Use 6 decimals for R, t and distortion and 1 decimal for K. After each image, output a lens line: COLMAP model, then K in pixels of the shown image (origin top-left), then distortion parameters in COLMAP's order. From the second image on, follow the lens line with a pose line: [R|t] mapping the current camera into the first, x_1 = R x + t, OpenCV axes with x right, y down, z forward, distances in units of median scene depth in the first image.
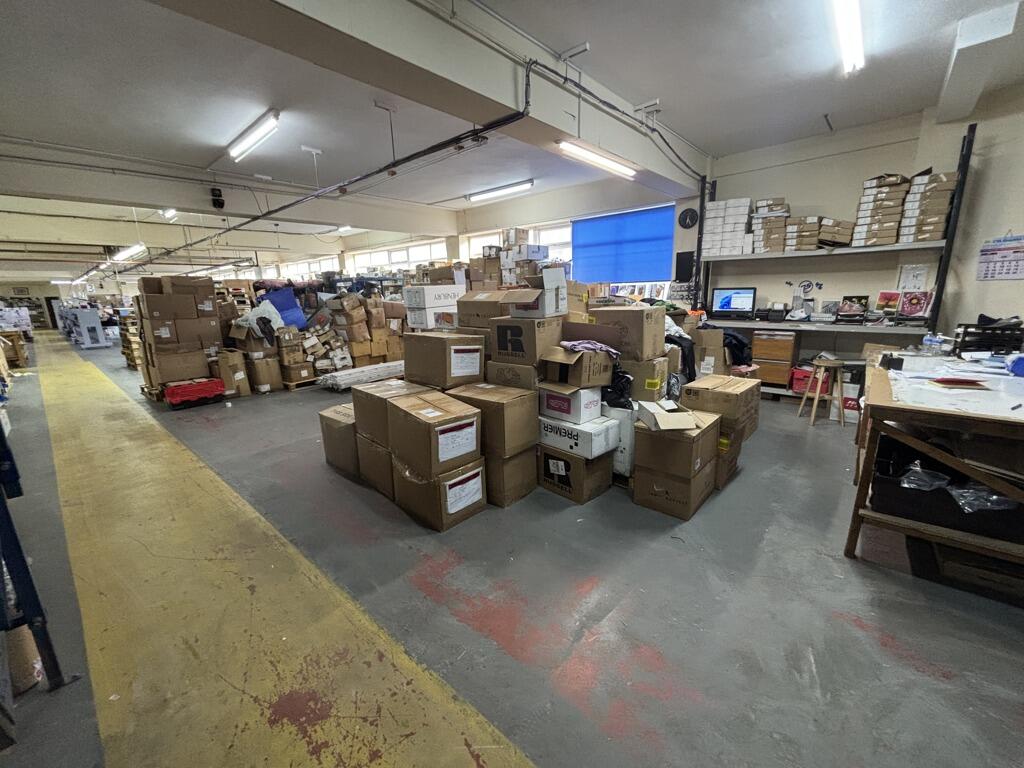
lens RADIAL K [[412.6, 0, 506.9], [0, 412.6, 389.7], [0, 0, 1]] dist [-0.004368, 0.001735]
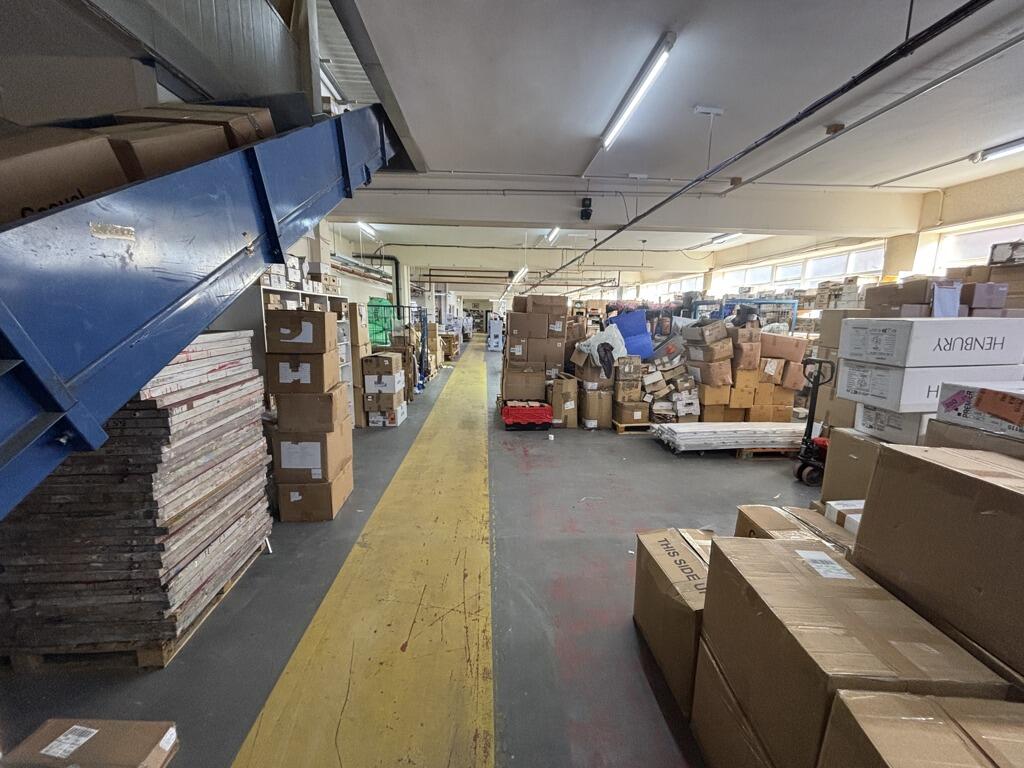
lens RADIAL K [[412.6, 0, 515.0], [0, 412.6, 386.9], [0, 0, 1]] dist [-0.004368, 0.001735]
pose [[0.712552, 0.158034, -0.683590, -0.189964], [-0.196346, 0.980289, 0.021962, -0.103010], [0.673586, 0.118571, 0.729536, 0.387477]]
